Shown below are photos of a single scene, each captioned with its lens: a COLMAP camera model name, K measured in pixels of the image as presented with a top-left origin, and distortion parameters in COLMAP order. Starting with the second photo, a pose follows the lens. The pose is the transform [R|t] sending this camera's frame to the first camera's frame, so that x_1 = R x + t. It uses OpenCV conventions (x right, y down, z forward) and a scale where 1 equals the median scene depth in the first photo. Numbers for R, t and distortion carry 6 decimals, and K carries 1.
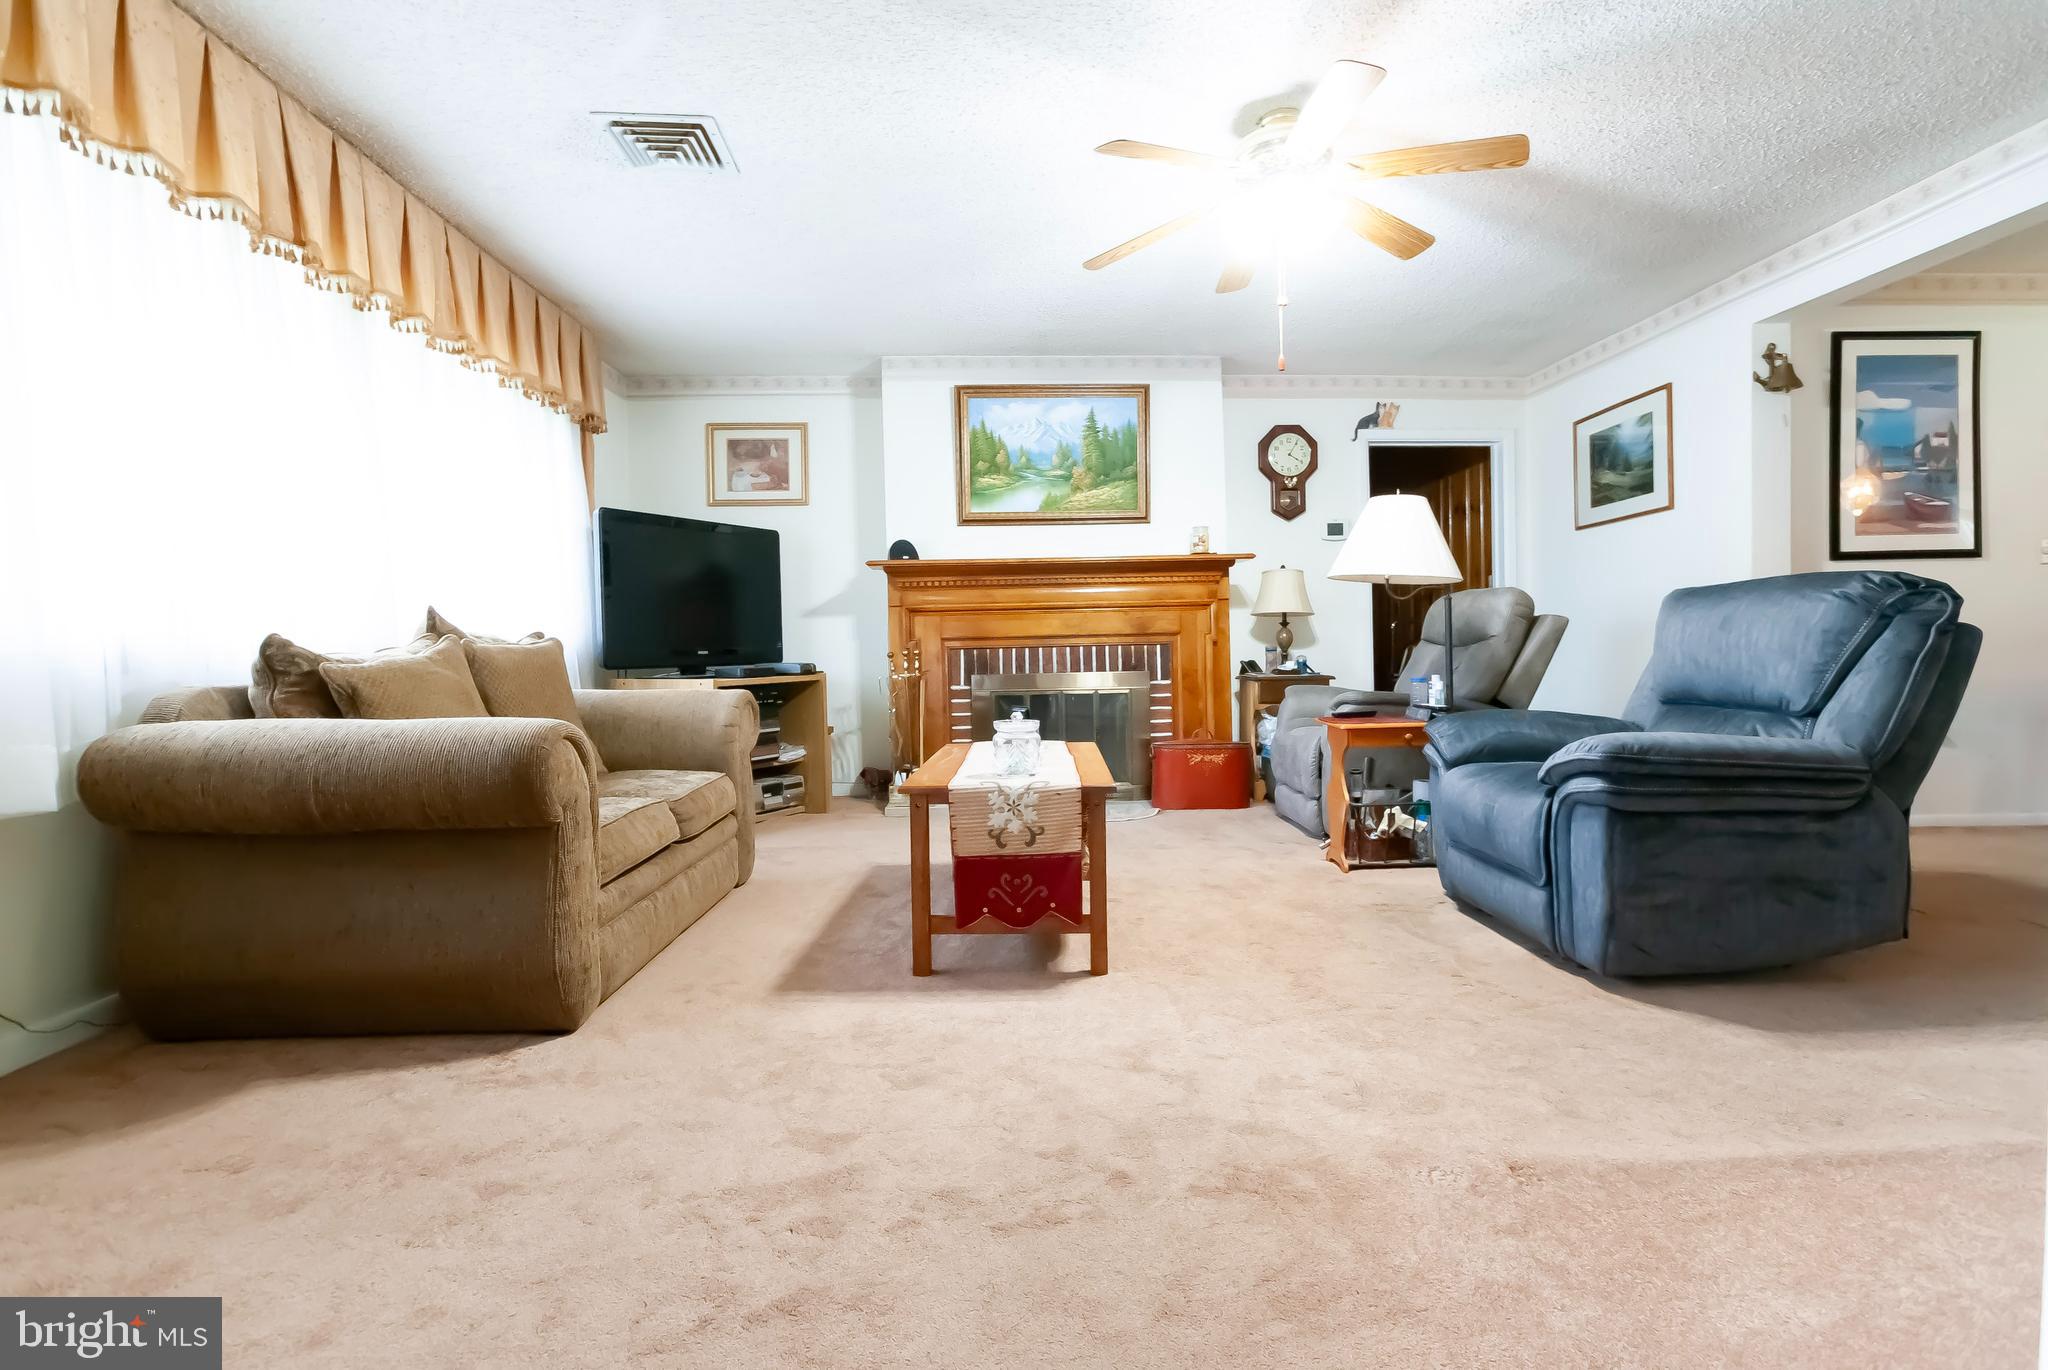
lens RADIAL K [[966.0, 0, 1036.2], [0, 966.0, 670.5], [0, 0, 1]] dist [-0.018273, 0.012810]
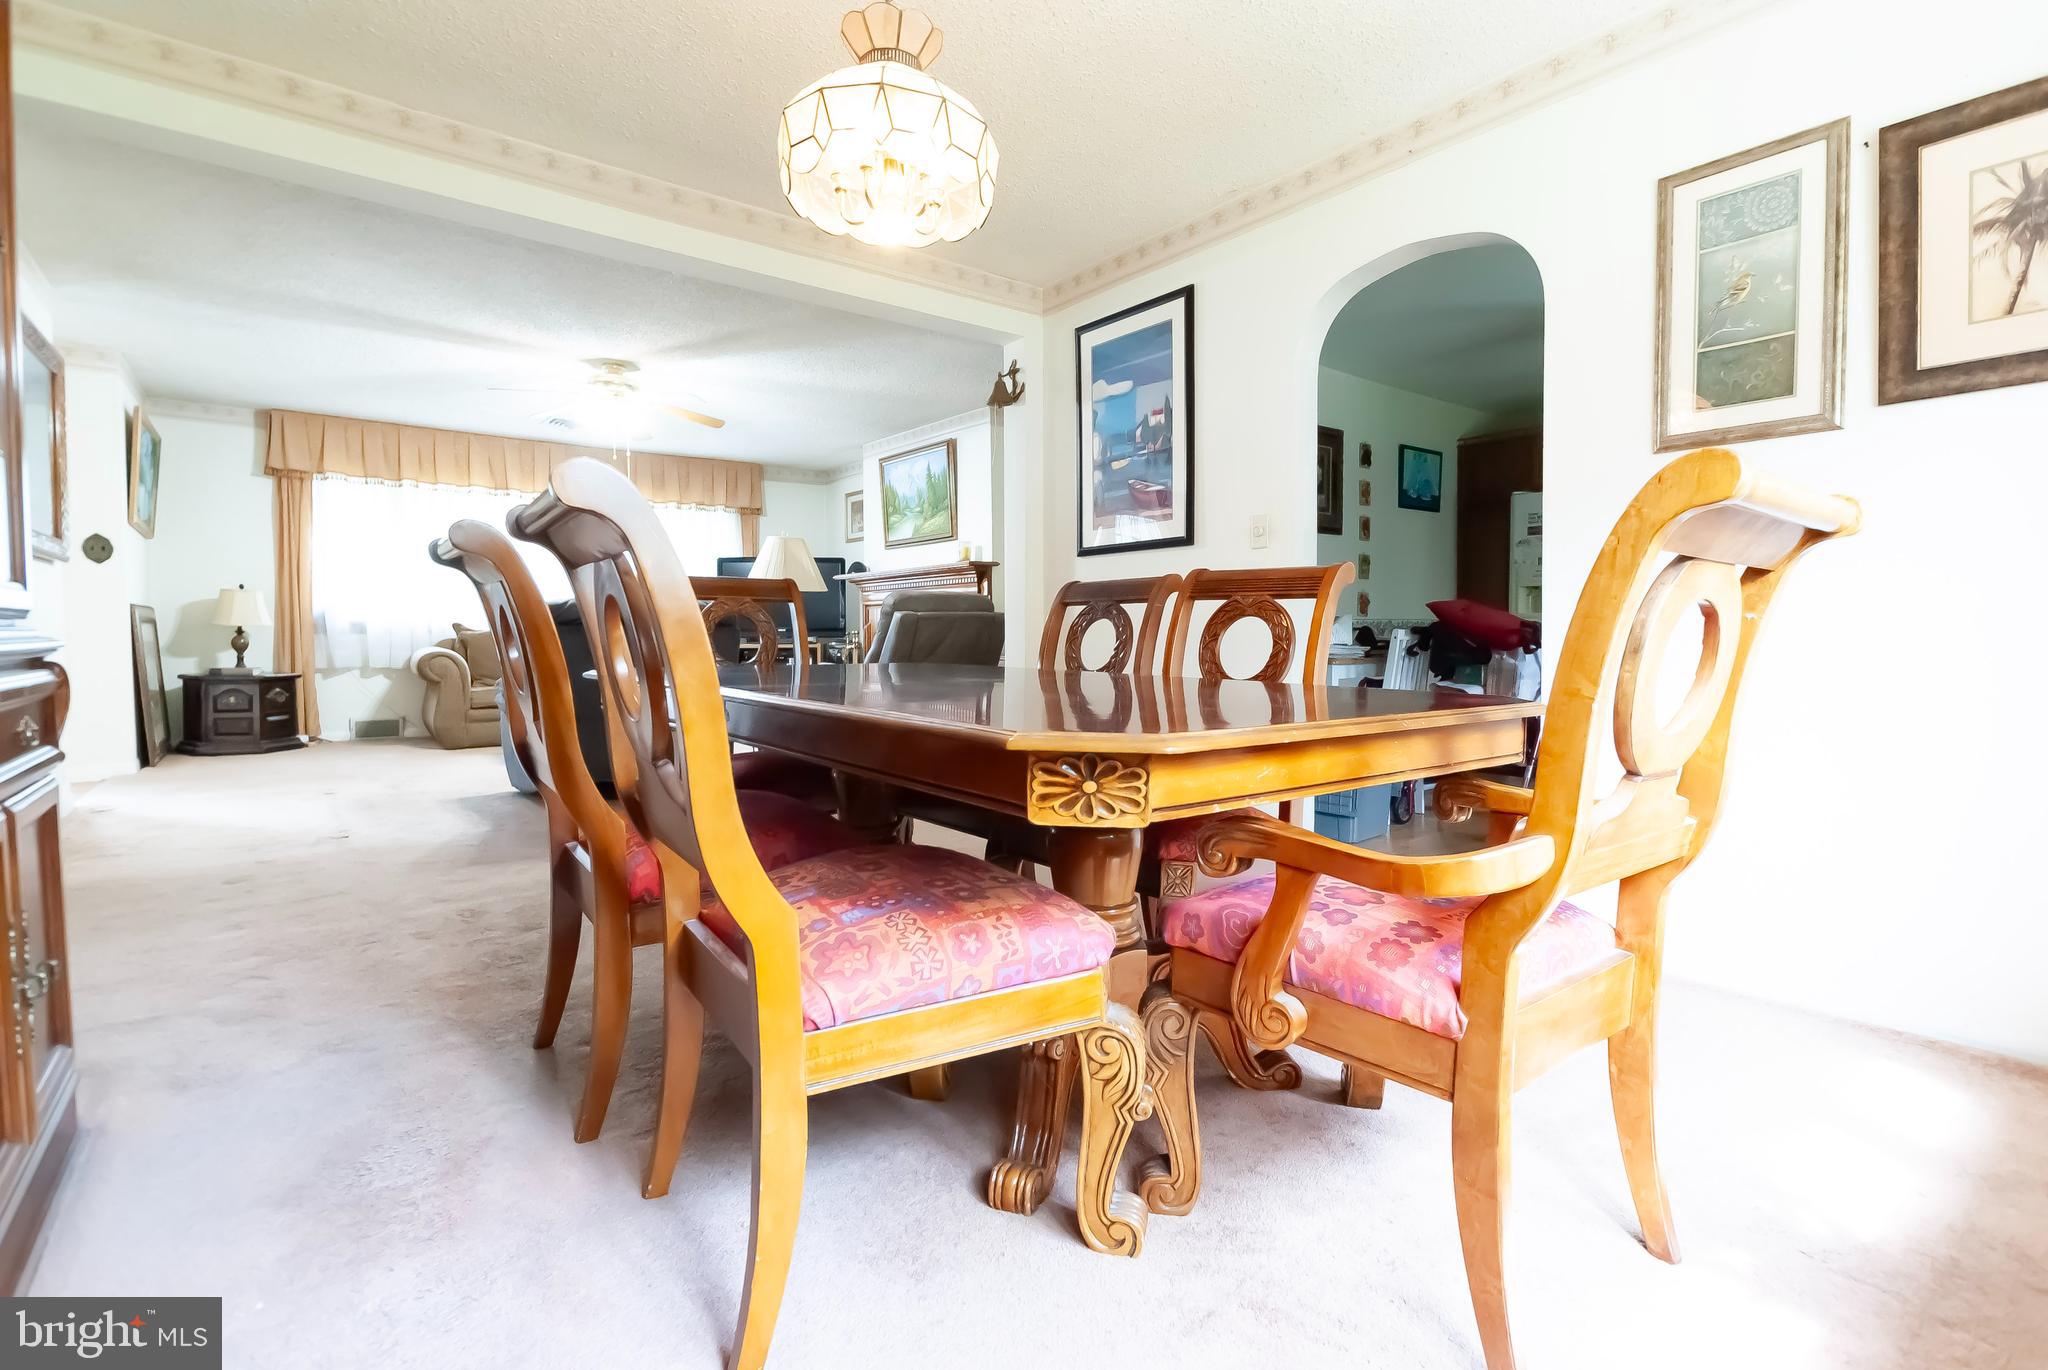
lens RADIAL K [[966.0, 0, 1036.2], [0, 966.0, 670.5], [0, 0, 1]] dist [-0.018273, 0.012810]
pose [[0.575347, 0.052543, -0.816220, 1.622488], [-0.029346, 0.998618, 0.043598, -0.038360], [0.817383, -0.001131, 0.576093, 0.380324]]
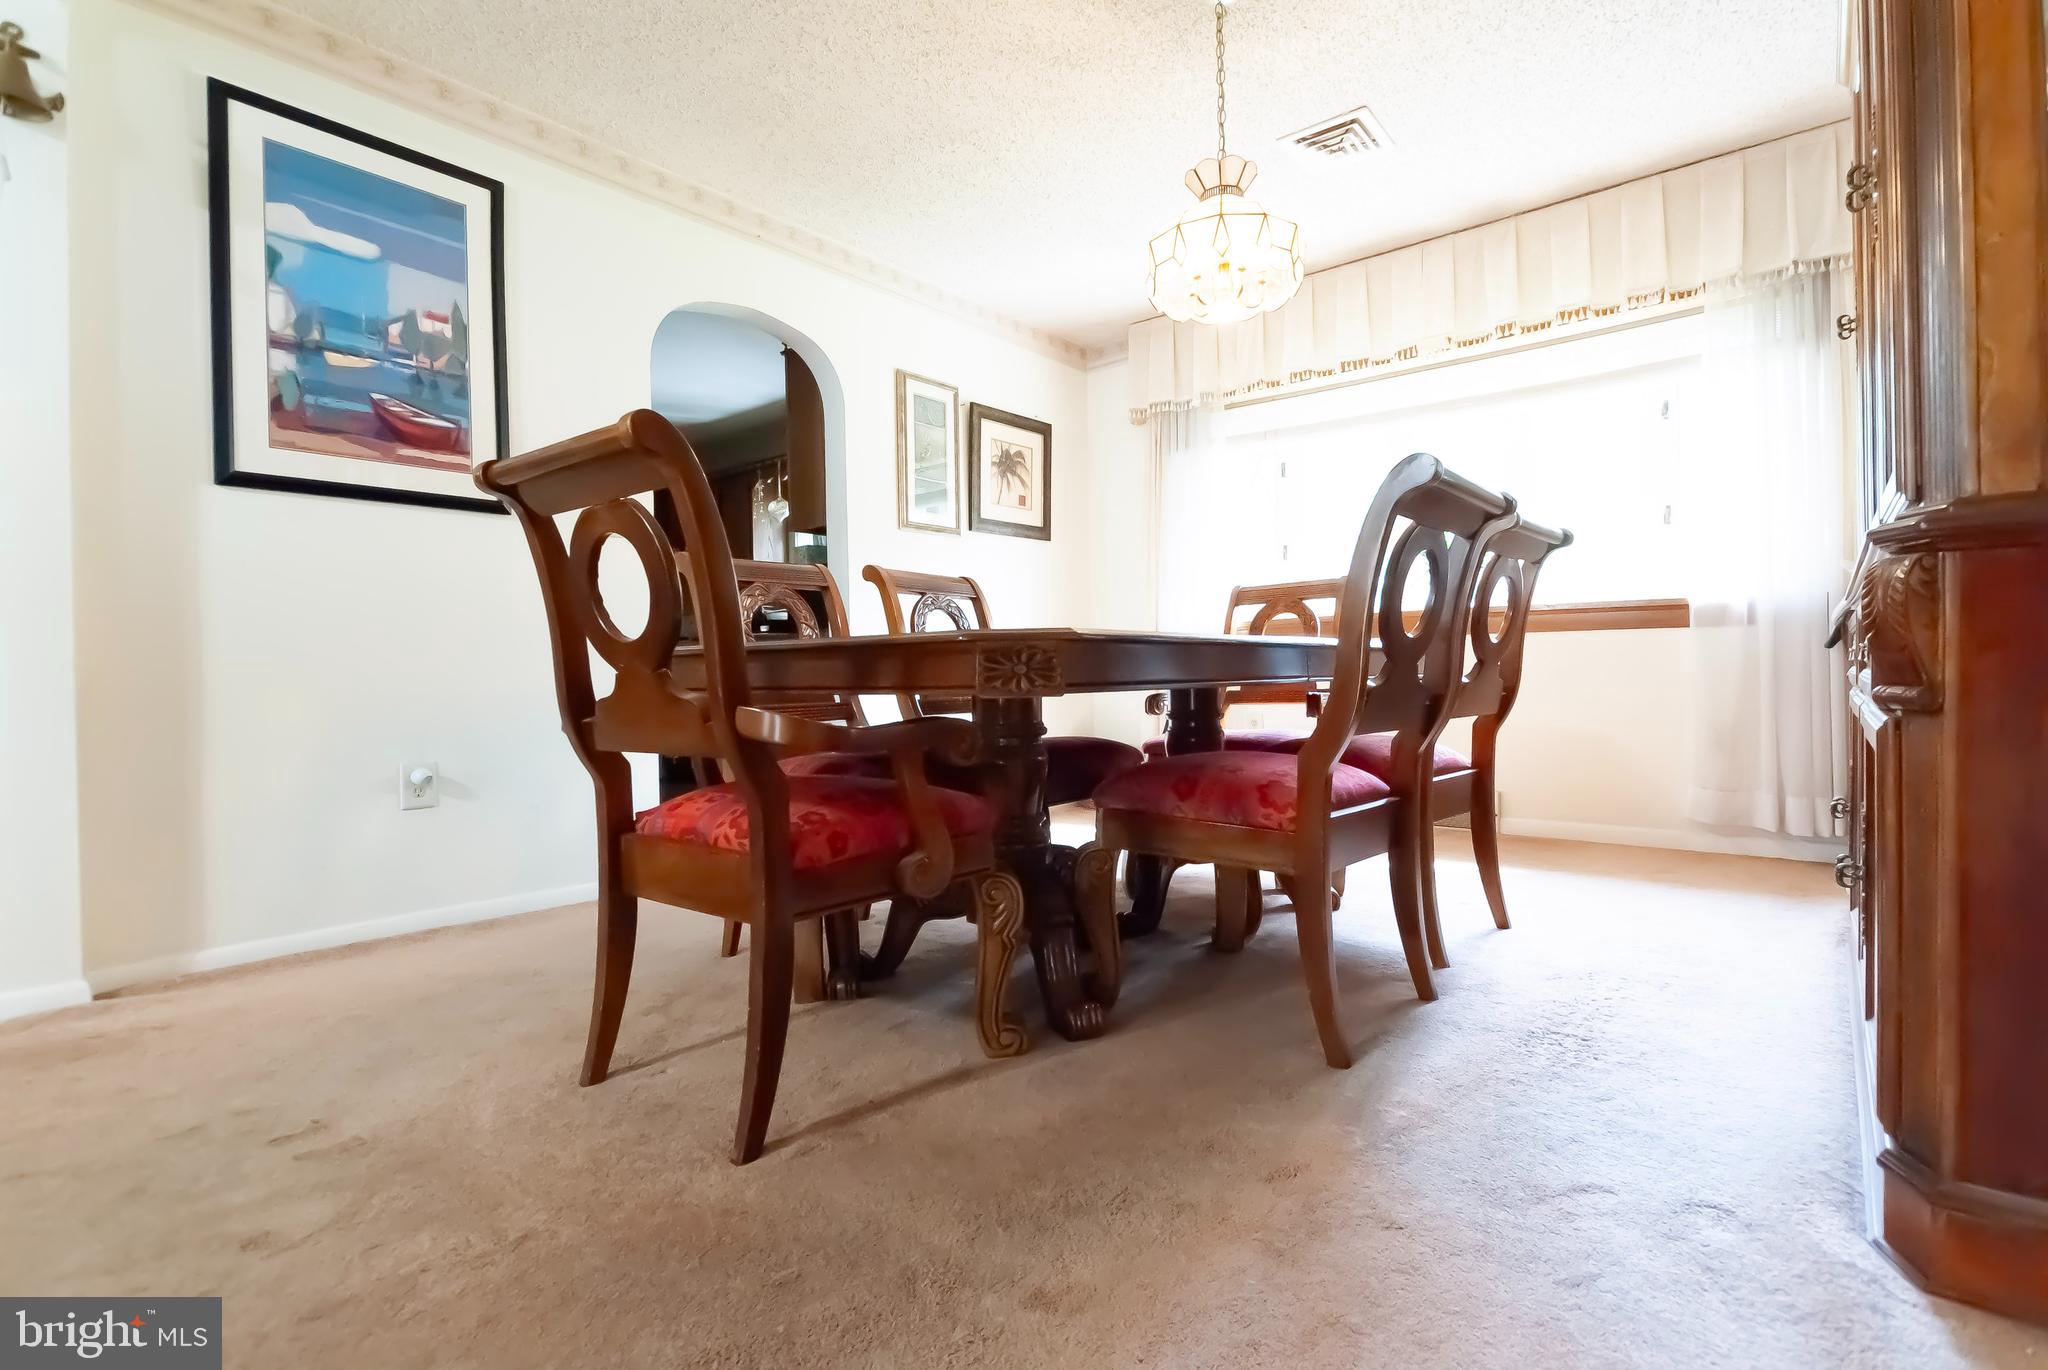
lens RADIAL K [[939.2, 0, 1041.9], [0, 939.2, 663.0], [0, 0, 1]] dist [-0.002669, -0.000163]
pose [[0.668181, 0.012356, 0.743896, 0.742523], [0.018538, 0.999275, -0.033248, 0.016246], [-0.743767, 0.036006, 0.667468, 0.280434]]
